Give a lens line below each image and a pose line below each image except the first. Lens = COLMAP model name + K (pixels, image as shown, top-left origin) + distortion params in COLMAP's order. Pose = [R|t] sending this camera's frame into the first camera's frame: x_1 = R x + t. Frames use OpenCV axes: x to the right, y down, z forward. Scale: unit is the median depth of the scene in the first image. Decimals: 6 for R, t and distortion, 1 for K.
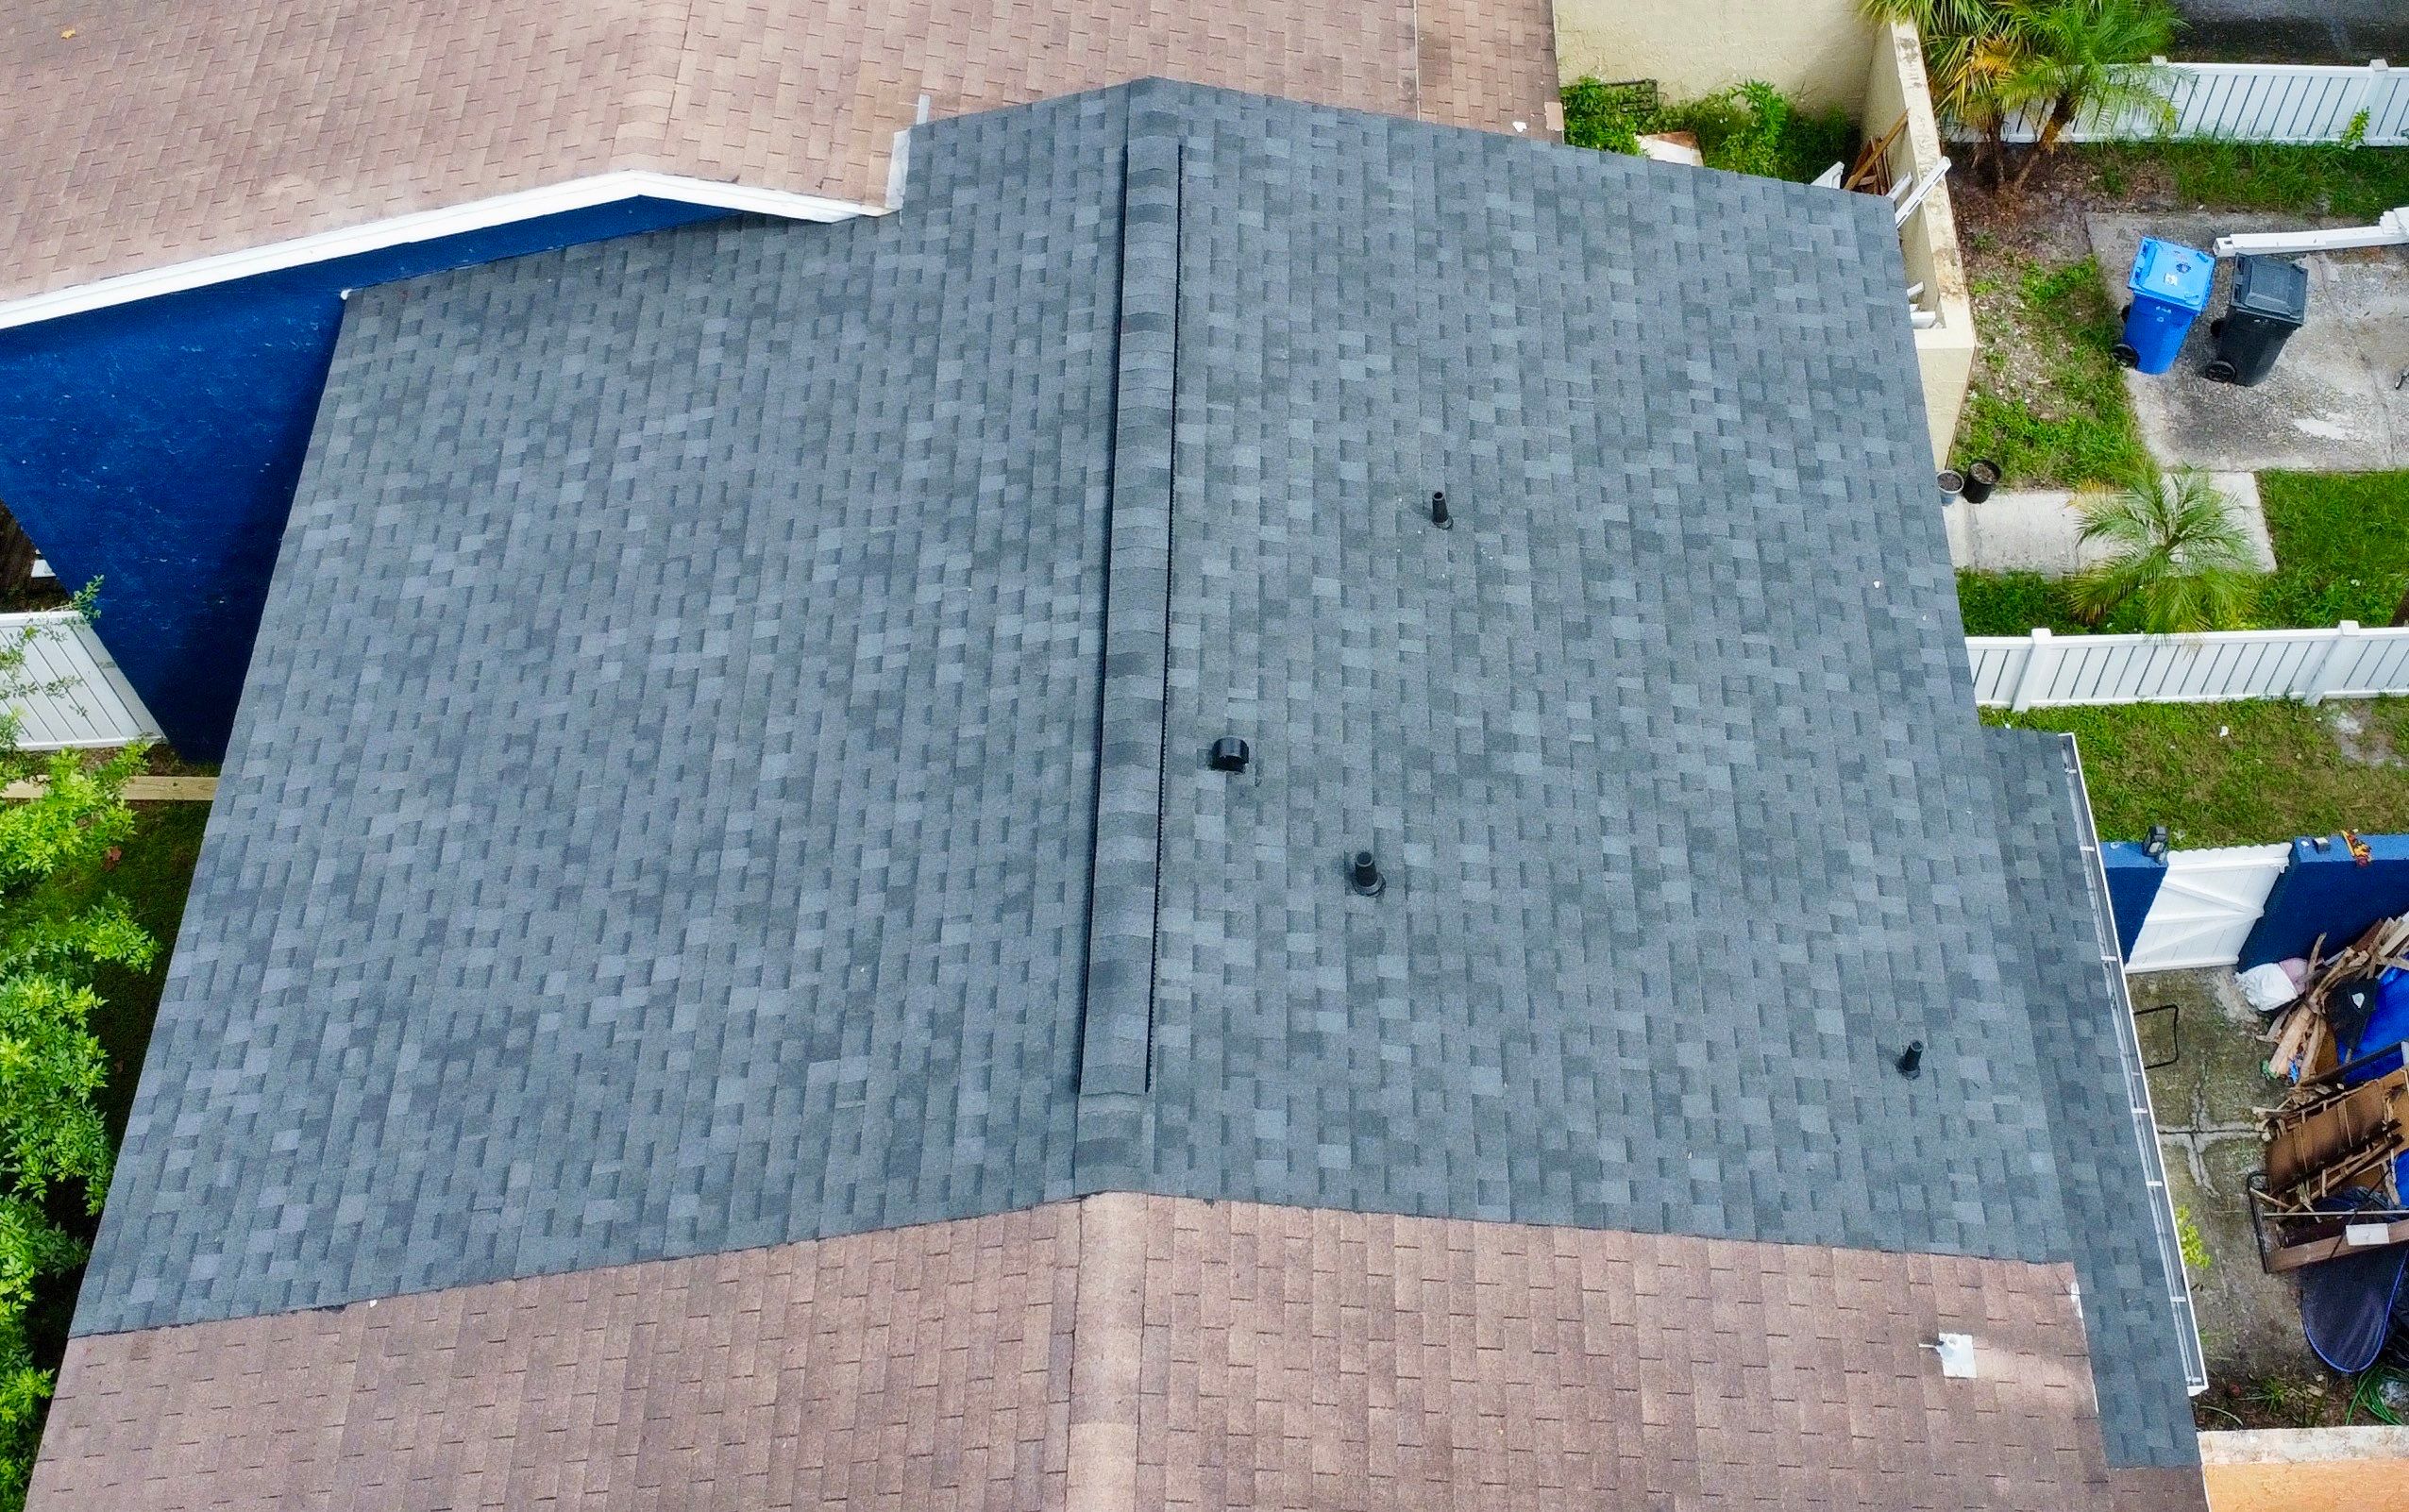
lens RADIAL K [[2699.0, 0, 1444.8], [0, 2699.0, 618.3], [0, 0, 1]] dist [-0.012401, 0.000000]
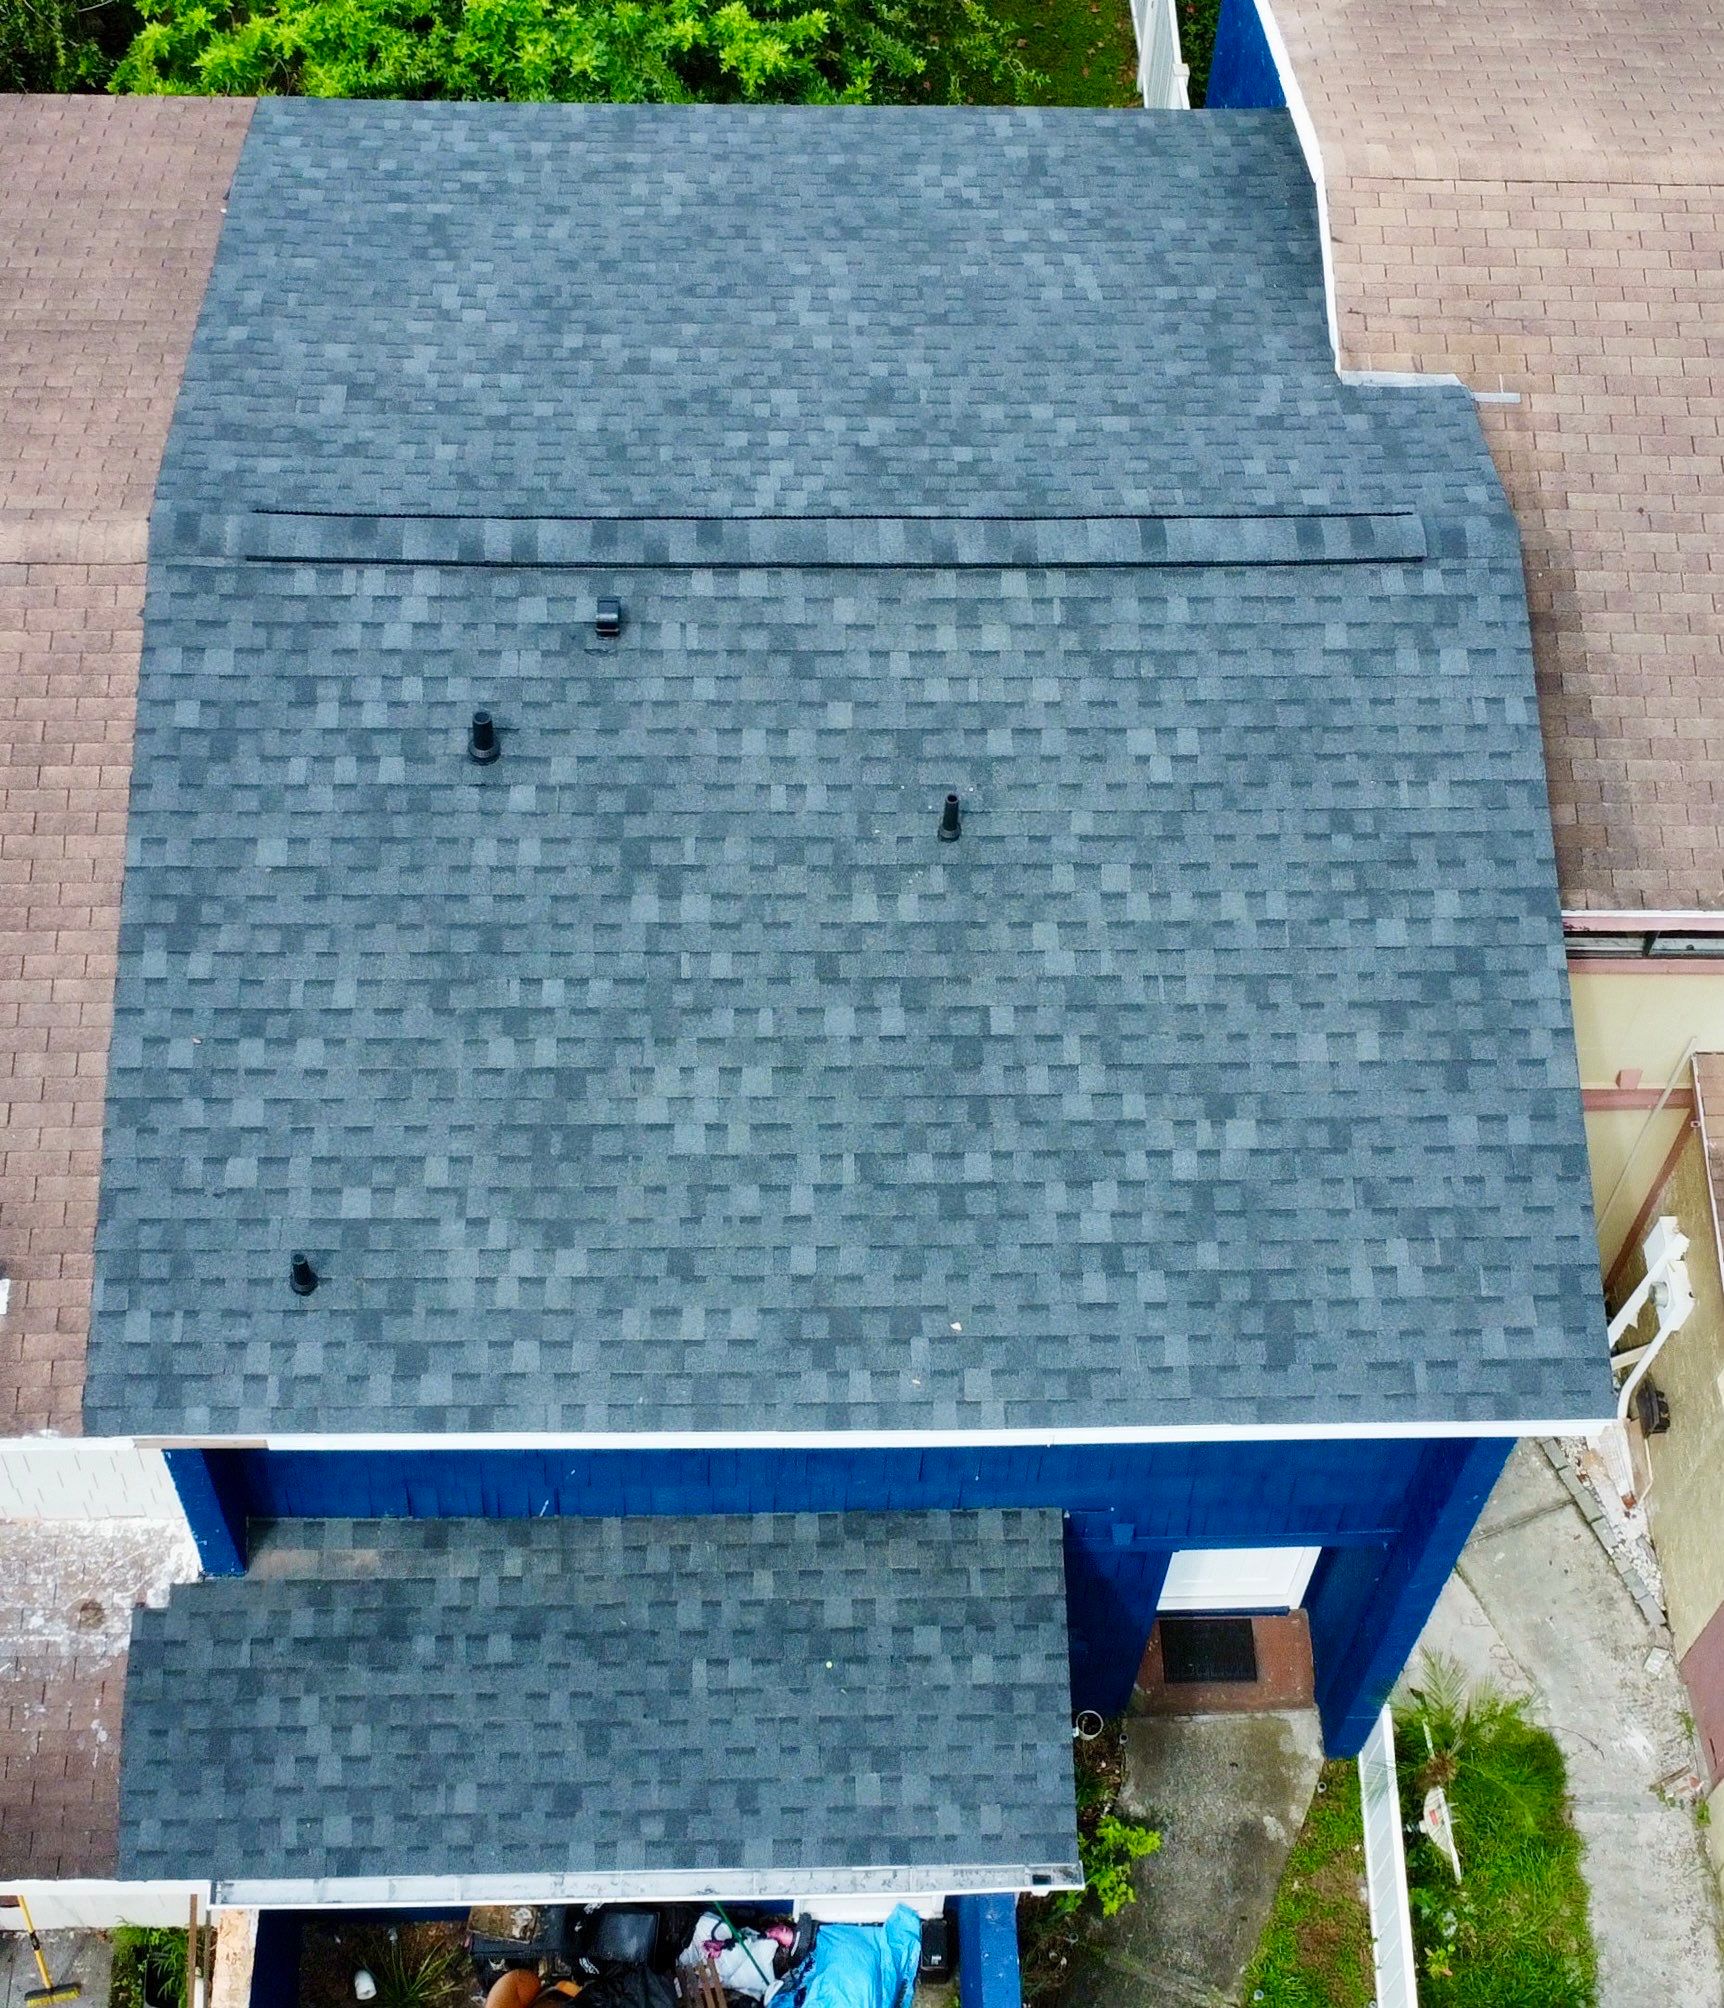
lens RADIAL K [[2873.5, 0, 889.4], [0, 2873.5, 1046.8], [0, 0, 1]] dist [-0.014240, 0.000000]
pose [[0.002617, 0.824752, -0.565489, 0.640005], [-0.836850, 0.311372, 0.450255, -0.456171], [0.547426, 0.472051, 0.691008, 0.369718]]
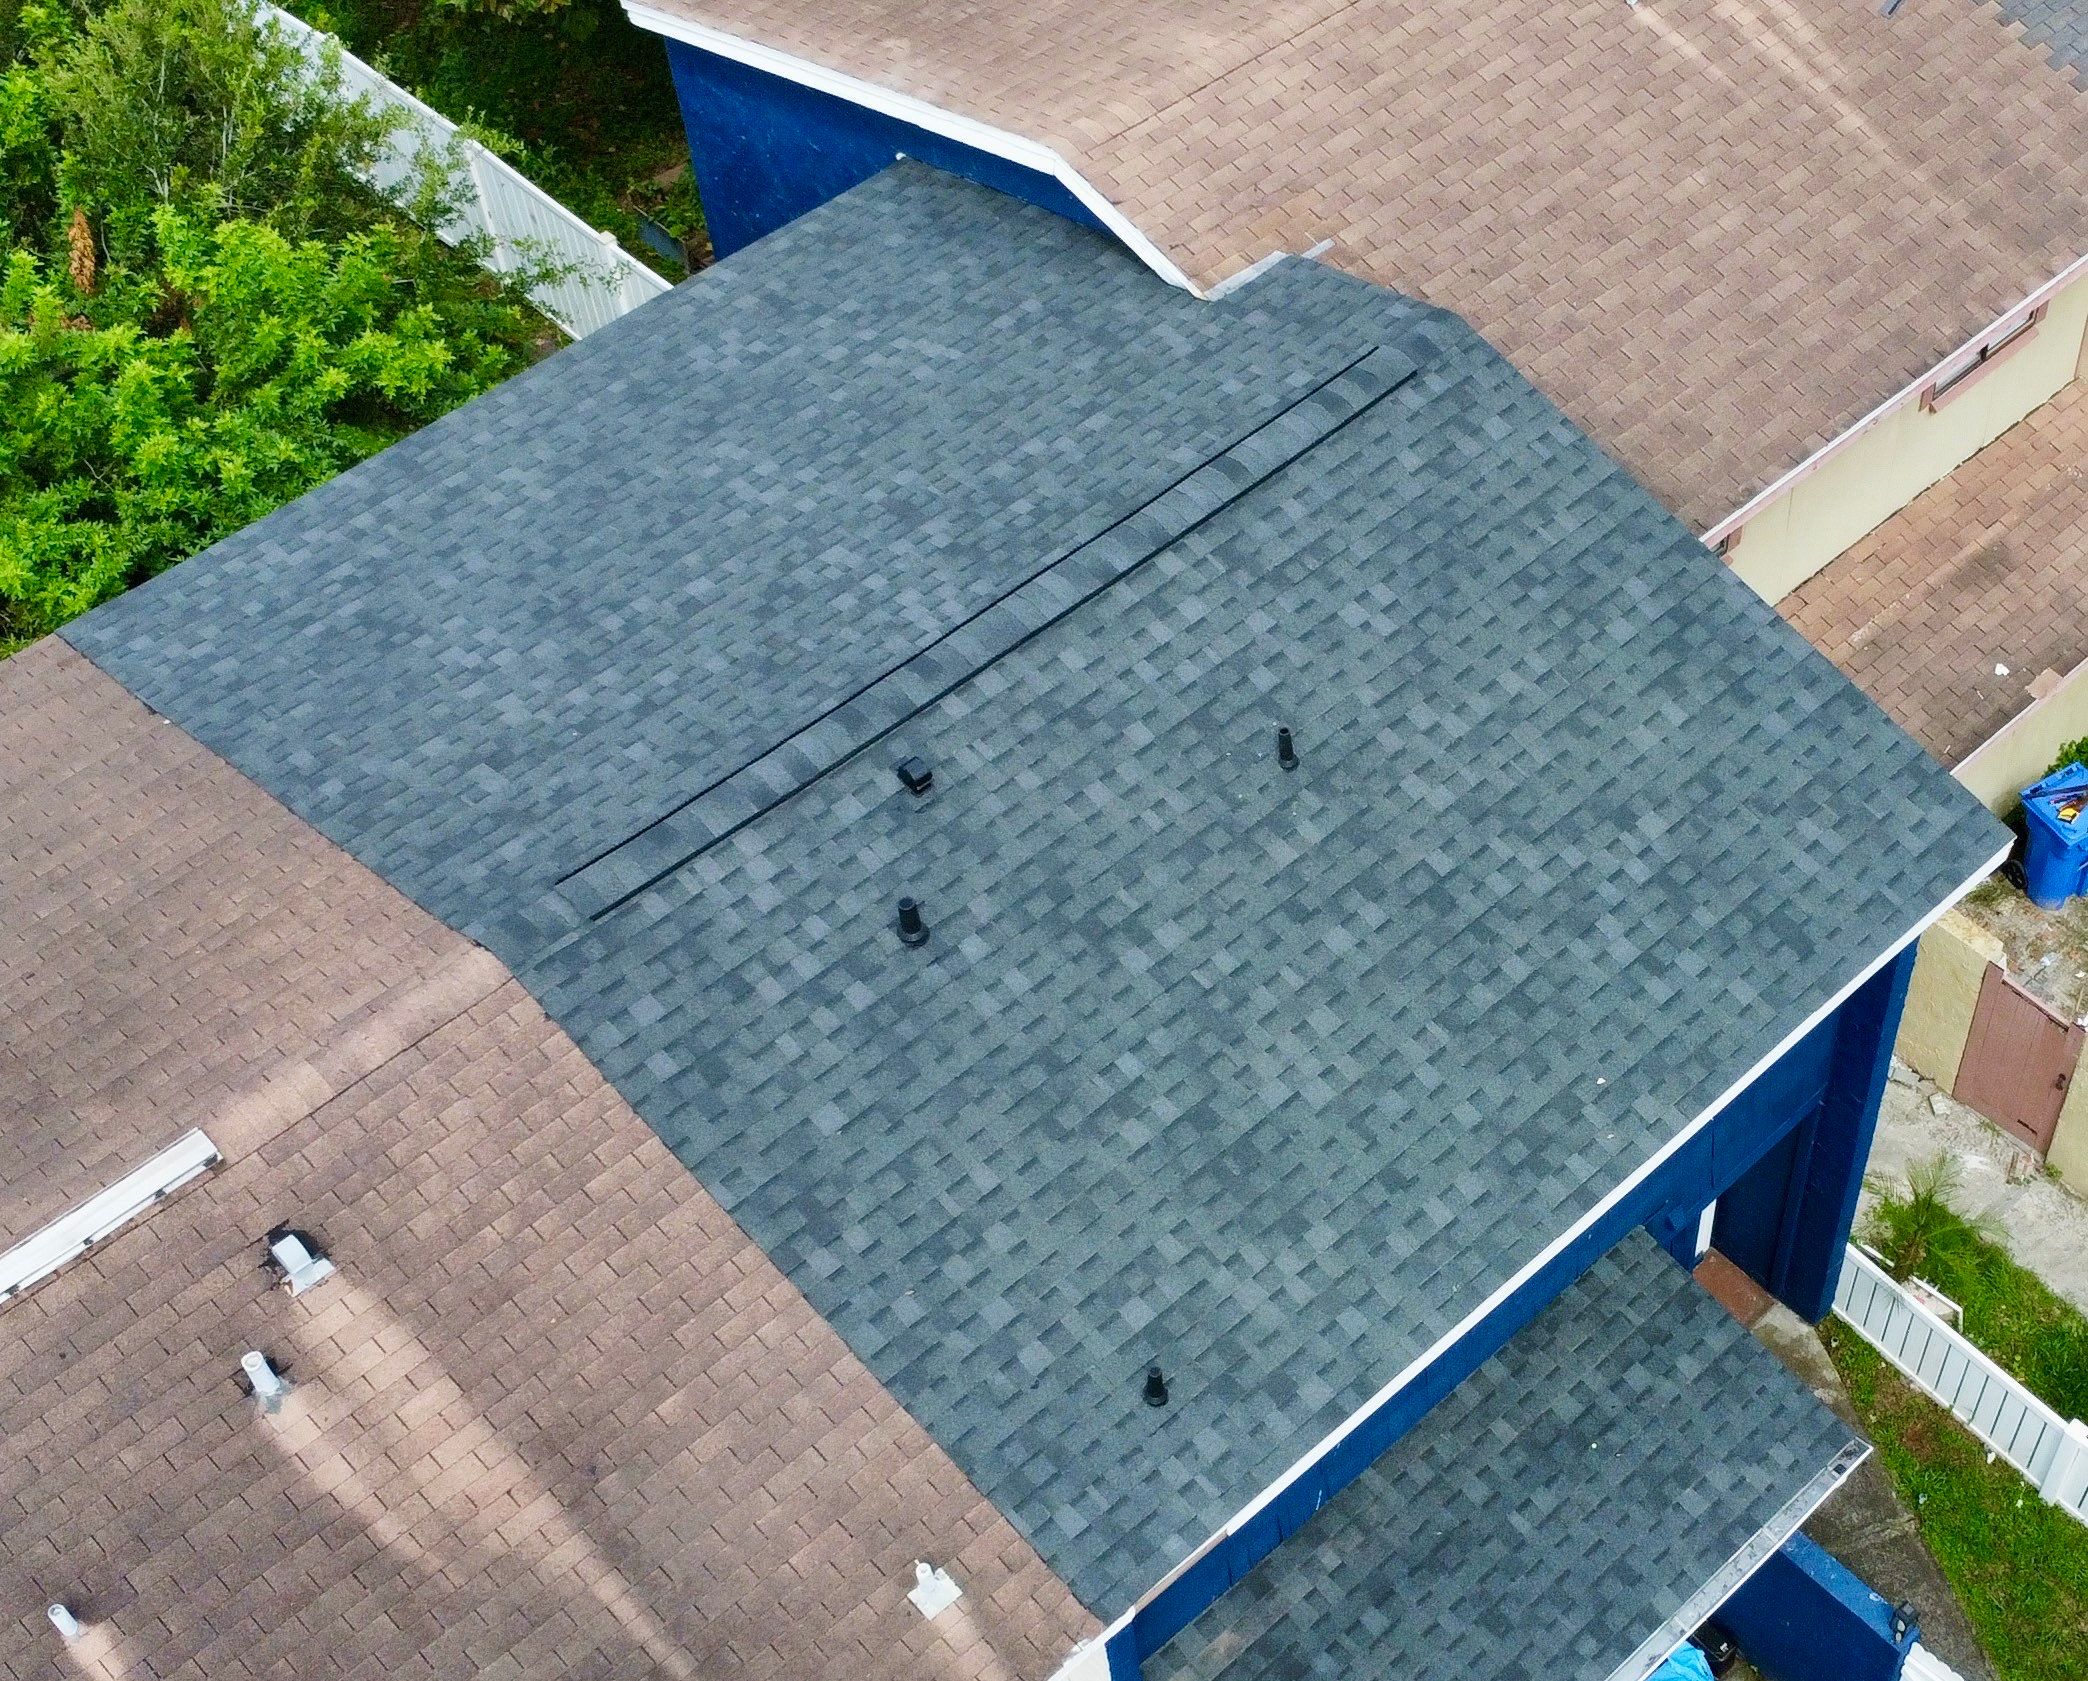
lens RADIAL K [[2874.0, 0, 1457.0], [0, 2874.0, 1086.5], [0, 0, 1]] dist [-0.014482, 0.000000]
pose [[0.695887, 0.584672, -0.417012, 0.600101], [-0.593892, 0.794998, 0.123574, -0.116395], [0.403775, 0.161666, 0.900461, 0.066754]]
